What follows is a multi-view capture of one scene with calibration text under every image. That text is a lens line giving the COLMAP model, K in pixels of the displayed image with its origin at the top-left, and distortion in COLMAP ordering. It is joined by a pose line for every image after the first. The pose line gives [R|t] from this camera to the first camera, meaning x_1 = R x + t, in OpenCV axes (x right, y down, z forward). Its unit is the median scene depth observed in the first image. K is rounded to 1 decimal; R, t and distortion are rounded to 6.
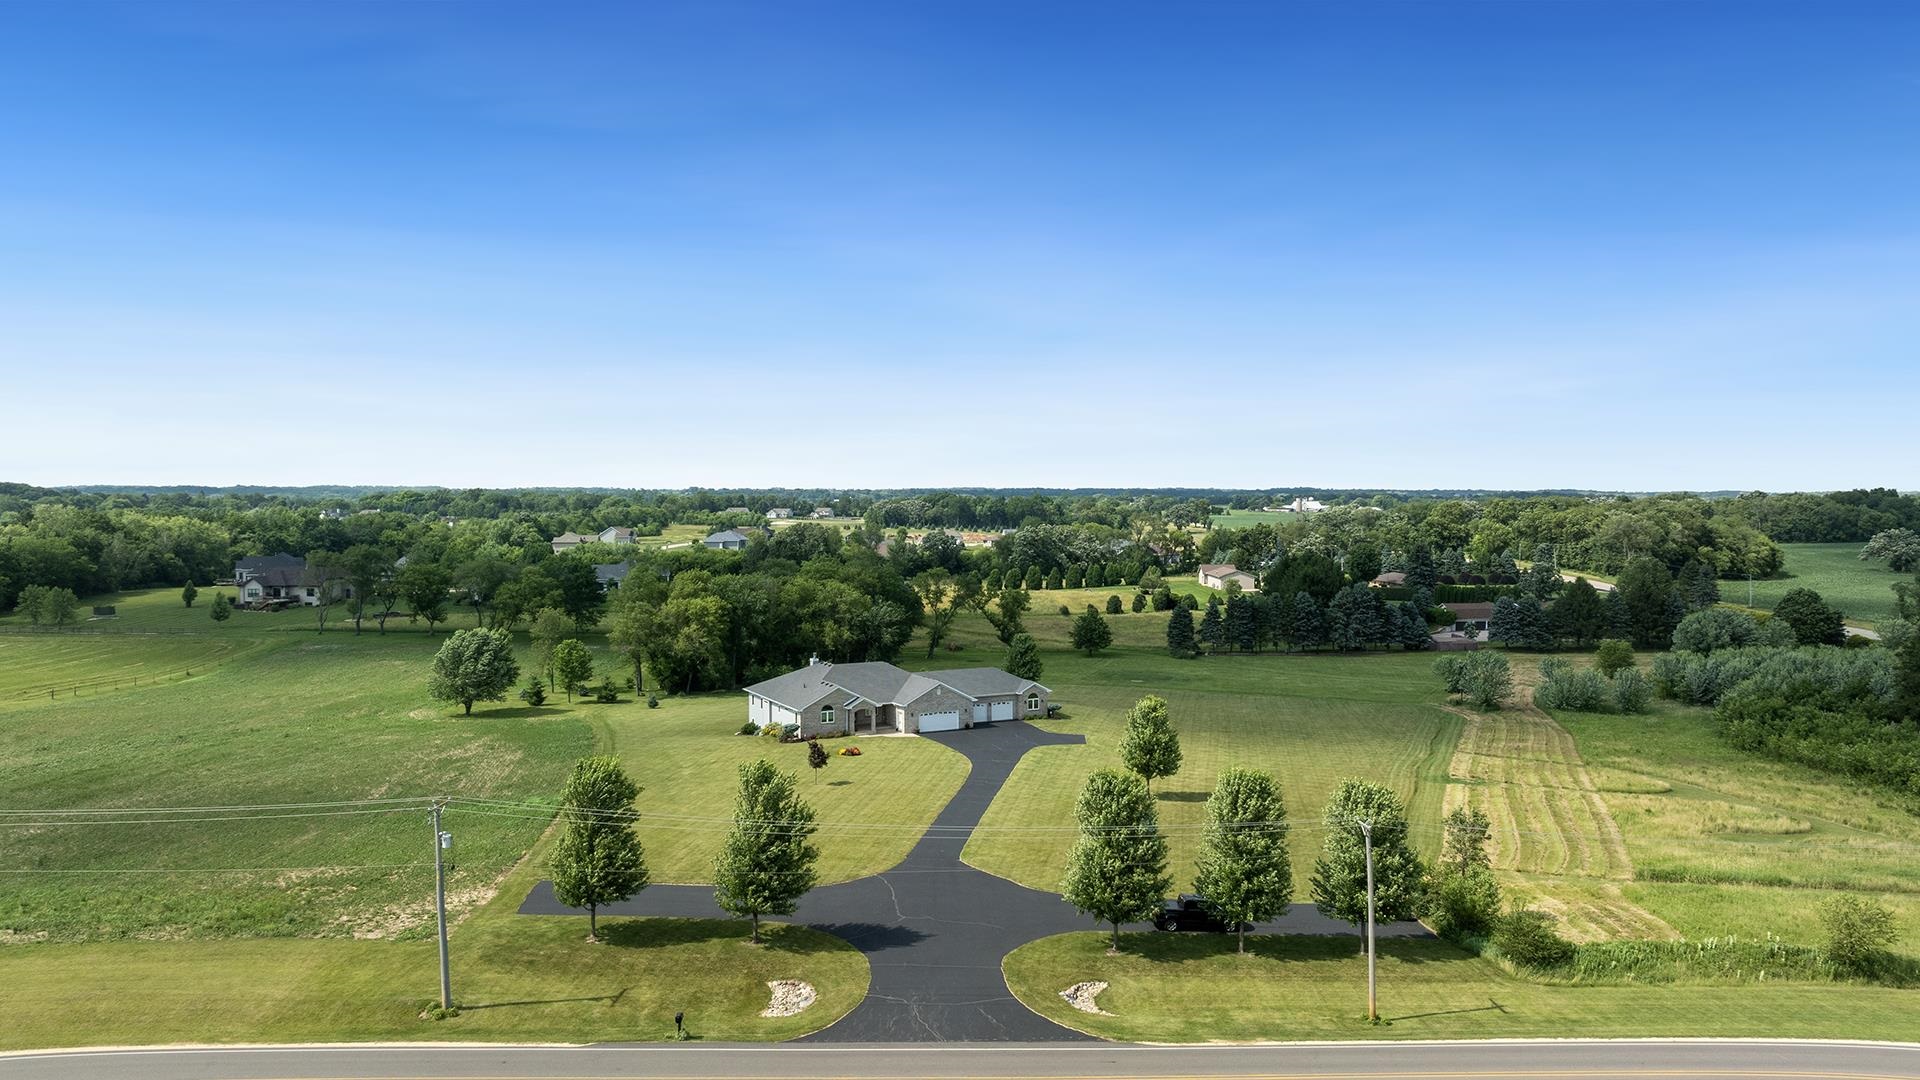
lens RADIAL K [[1373.1, 0, 964.4], [0, 1373.1, 531.9], [0, 0, 1]] dist [-0.012871, -0.003466]
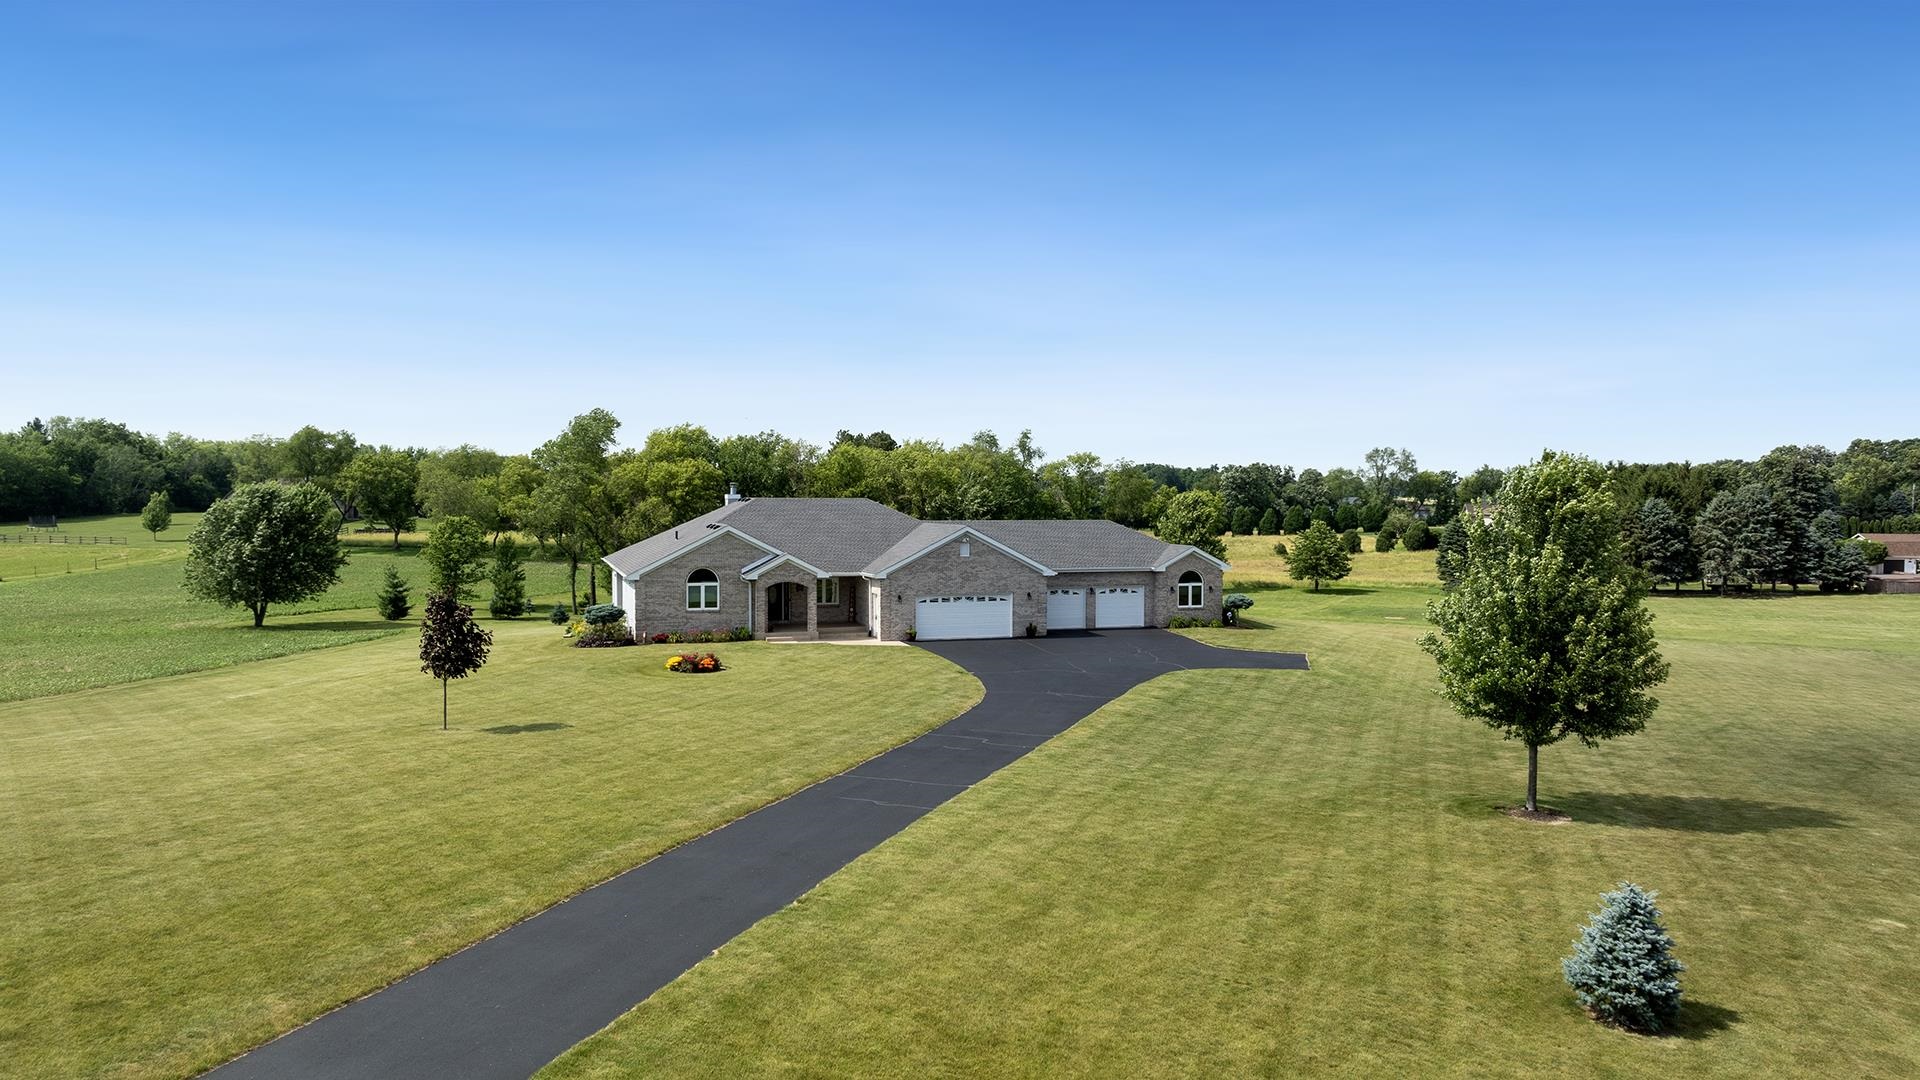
lens RADIAL K [[1373.1, 0, 957.0], [0, 1373.1, 533.6], [0, 0, 1]] dist [-0.012871, -0.003466]
pose [[0.986621, 0.007329, -0.162863, 0.049487], [-0.006909, 0.999971, 0.003145, 0.107634], [0.162882, -0.001978, 0.986644, 0.554167]]
